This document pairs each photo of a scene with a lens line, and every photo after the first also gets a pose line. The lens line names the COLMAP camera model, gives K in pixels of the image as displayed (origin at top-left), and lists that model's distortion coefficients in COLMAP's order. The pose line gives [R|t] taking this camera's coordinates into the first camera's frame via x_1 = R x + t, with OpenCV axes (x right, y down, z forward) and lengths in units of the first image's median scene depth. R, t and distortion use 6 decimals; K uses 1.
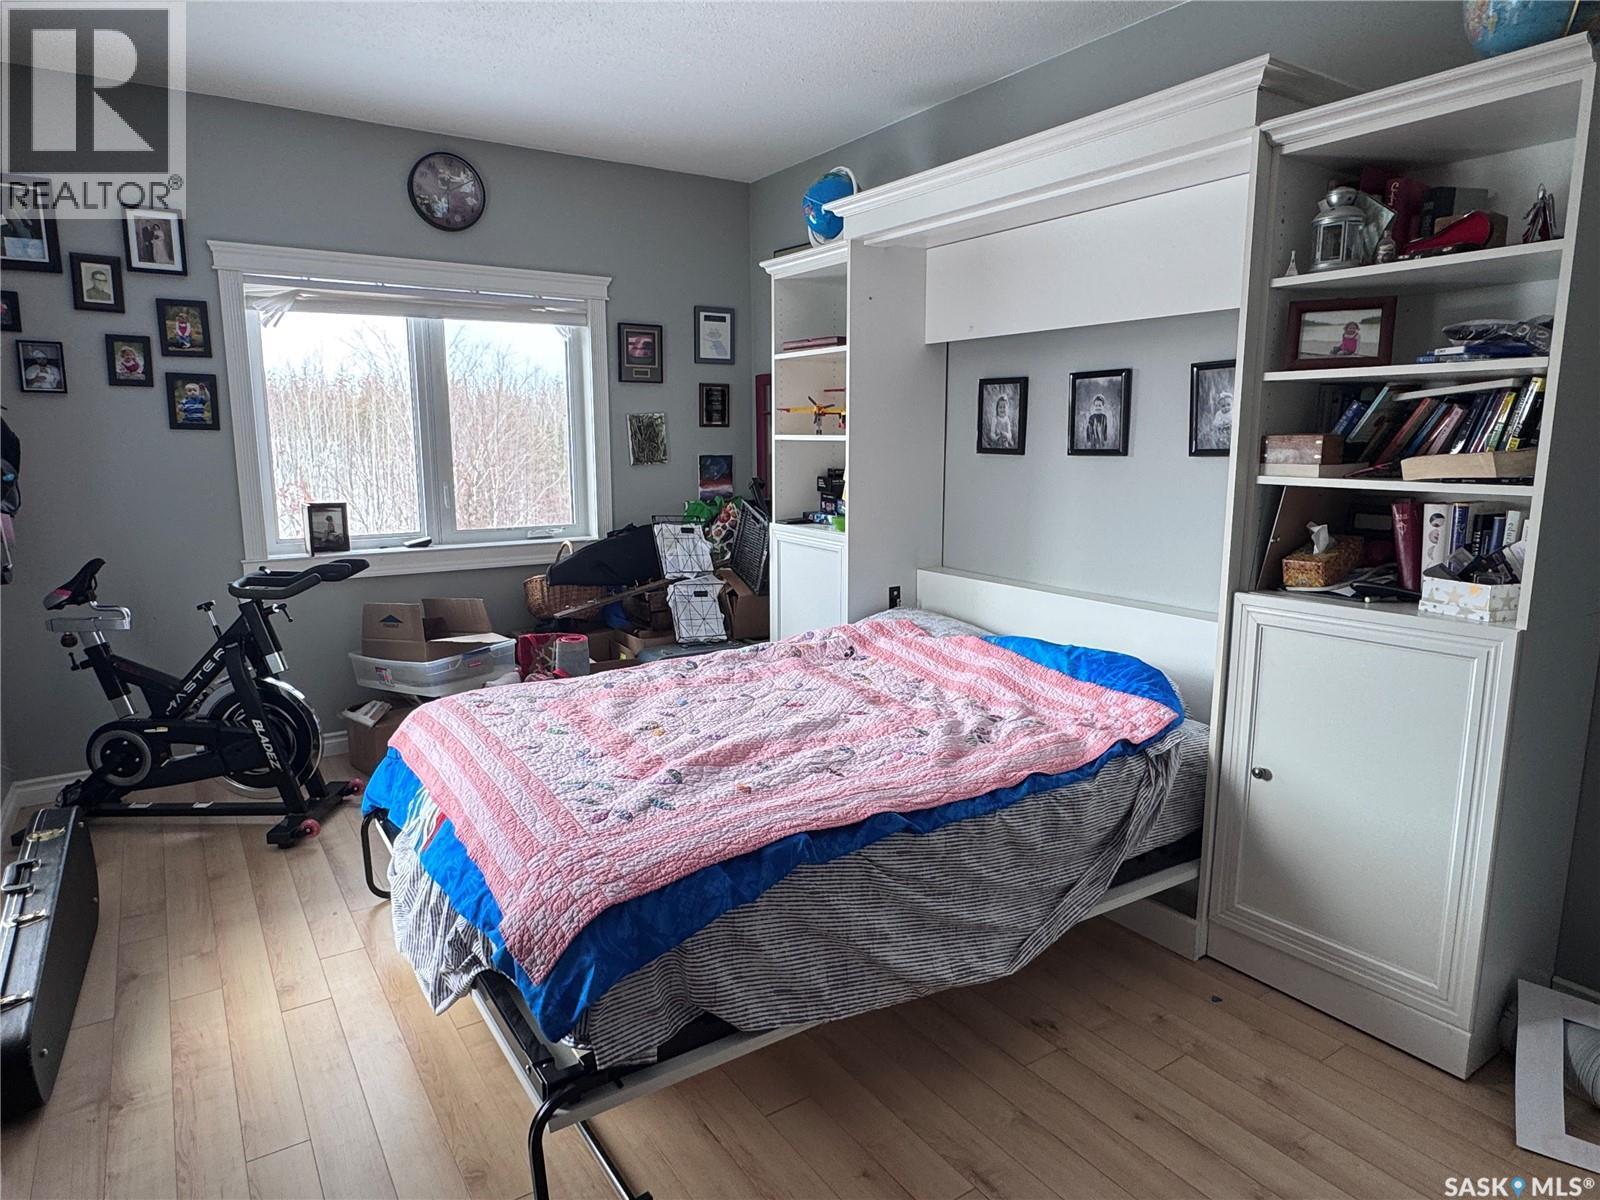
lens RADIAL K [[962.2, 0, 794.5], [0, 962.2, 599.3], [0, 0, 1]] dist [-0.002541, 0.000017]
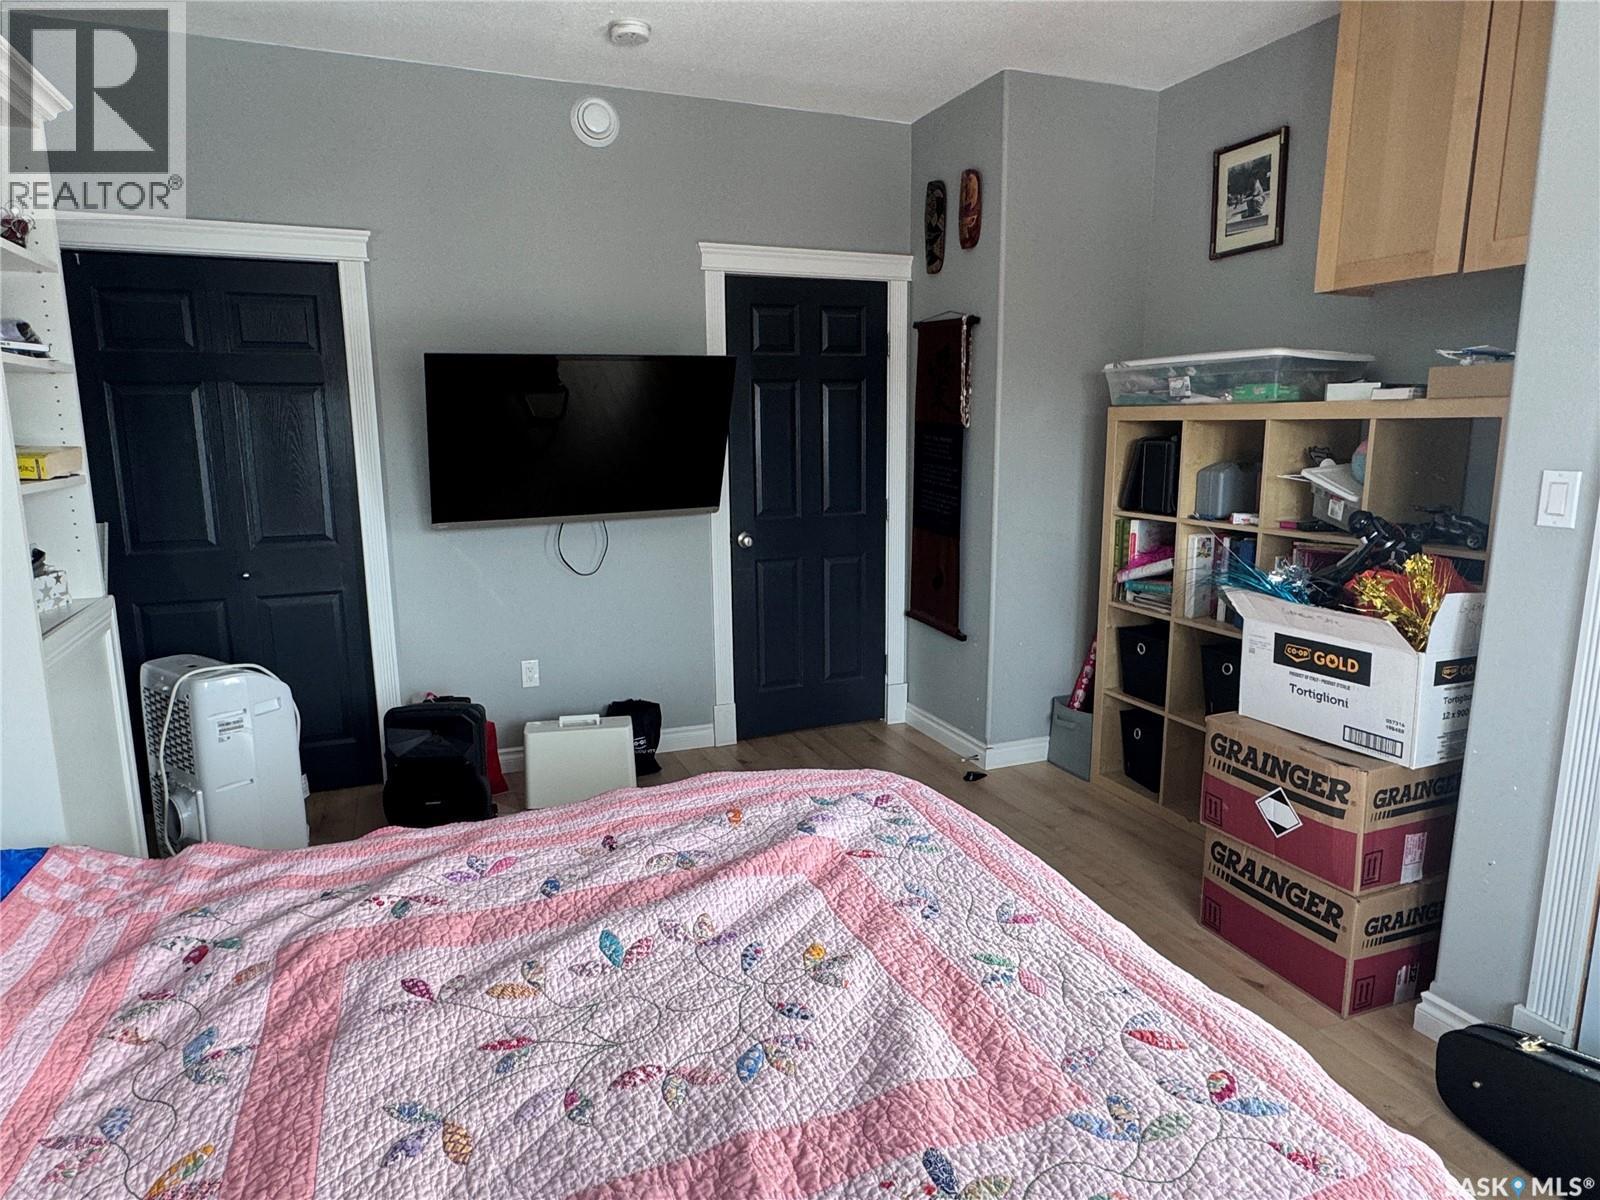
lens RADIAL K [[962.2, 0, 794.5], [0, 962.2, 599.3], [0, 0, 1]] dist [-0.002541, 0.000017]
pose [[-0.979008, -0.030463, 0.201530, -0.230211], [0.039869, 0.941046, 0.335922, -0.242341], [-0.199882, 0.336905, -0.920077, 1.406355]]
